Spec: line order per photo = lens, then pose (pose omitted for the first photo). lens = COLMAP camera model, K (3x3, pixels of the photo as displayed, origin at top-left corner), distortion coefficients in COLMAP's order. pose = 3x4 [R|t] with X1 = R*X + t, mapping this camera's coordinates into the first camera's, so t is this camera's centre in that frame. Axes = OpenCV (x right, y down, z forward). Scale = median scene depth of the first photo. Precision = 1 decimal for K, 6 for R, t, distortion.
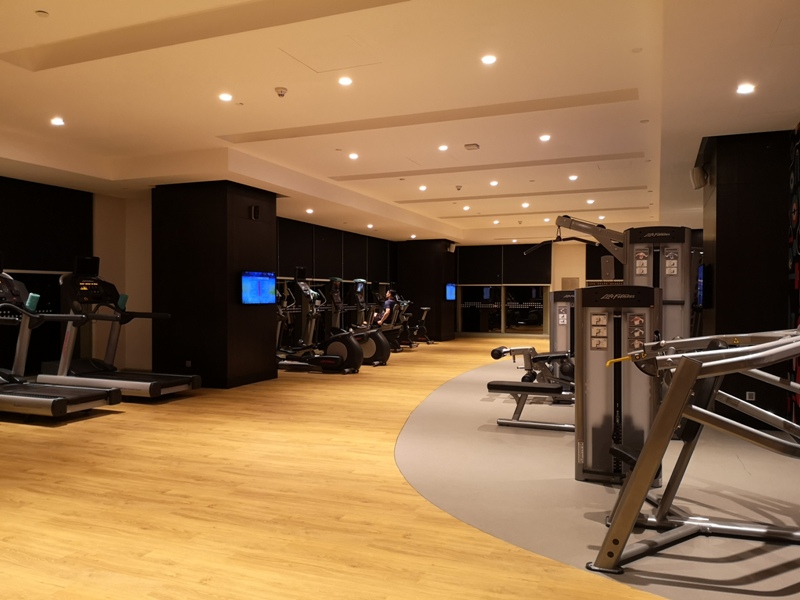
lens RADIAL K [[628.2, 0, 400.0], [0, 628.2, 300.0], [0, 0, 1]] dist [0.011142, -0.012234]
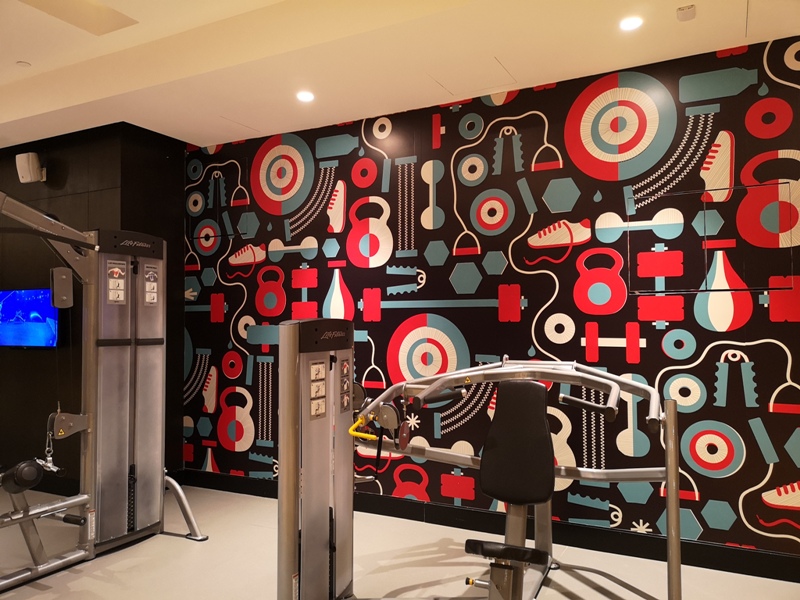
lens RADIAL K [[628.2, 0, 400.0], [0, 628.2, 300.0], [0, 0, 1]] dist [0.011142, -0.012234]
pose [[0.097176, 0.032364, 0.994741, -0.319588], [0.019043, 0.999228, -0.034371, -0.017773], [-0.995085, 0.022283, 0.096485, 0.848374]]
